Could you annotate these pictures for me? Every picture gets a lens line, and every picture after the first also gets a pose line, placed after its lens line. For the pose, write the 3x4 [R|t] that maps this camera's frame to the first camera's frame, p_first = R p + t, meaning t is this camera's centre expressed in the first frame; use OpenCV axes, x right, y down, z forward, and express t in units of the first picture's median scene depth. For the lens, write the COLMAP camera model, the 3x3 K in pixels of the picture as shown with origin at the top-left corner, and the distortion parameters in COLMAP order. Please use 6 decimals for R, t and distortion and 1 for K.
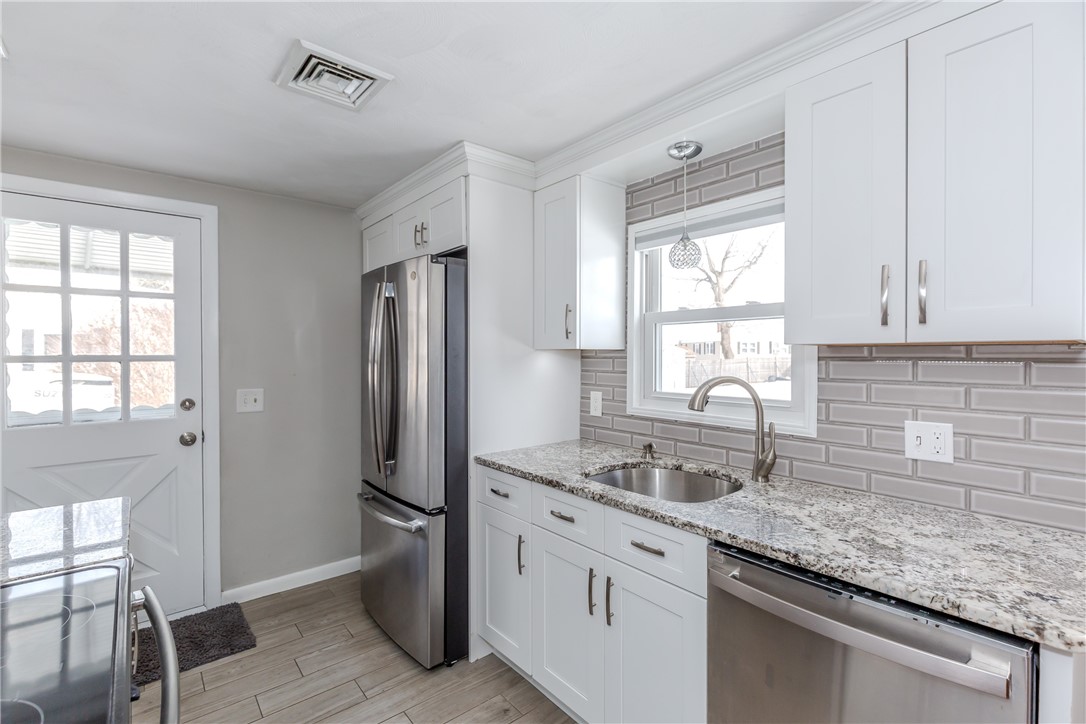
lens RADIAL K [[484.5, 0, 545.1], [0, 484.5, 359.7], [0, 0, 1]] dist [0.003682, -0.000288]
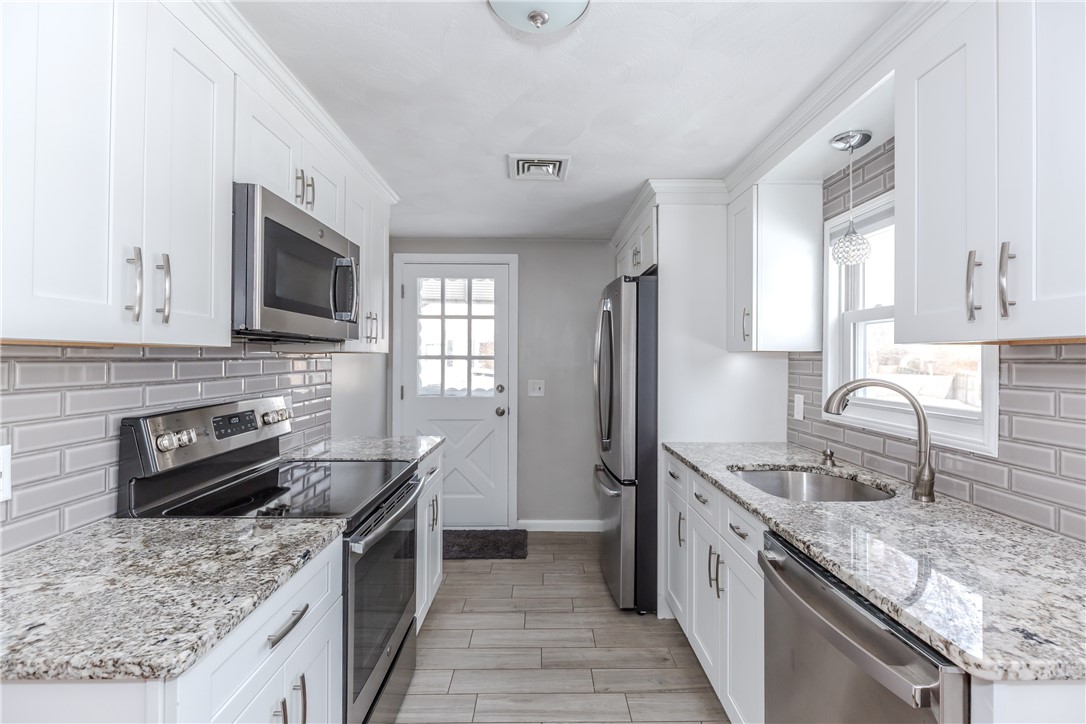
lens RADIAL K [[484.0, 0, 558.3], [0, 484.0, 356.8], [0, 0, 1]] dist [-0.000084, 0.000112]
pose [[0.786446, 0.004575, -0.617642, 0.393347], [-0.014274, 0.999840, -0.010769, 0.008591], [0.617494, 0.017285, 0.786385, -0.081670]]
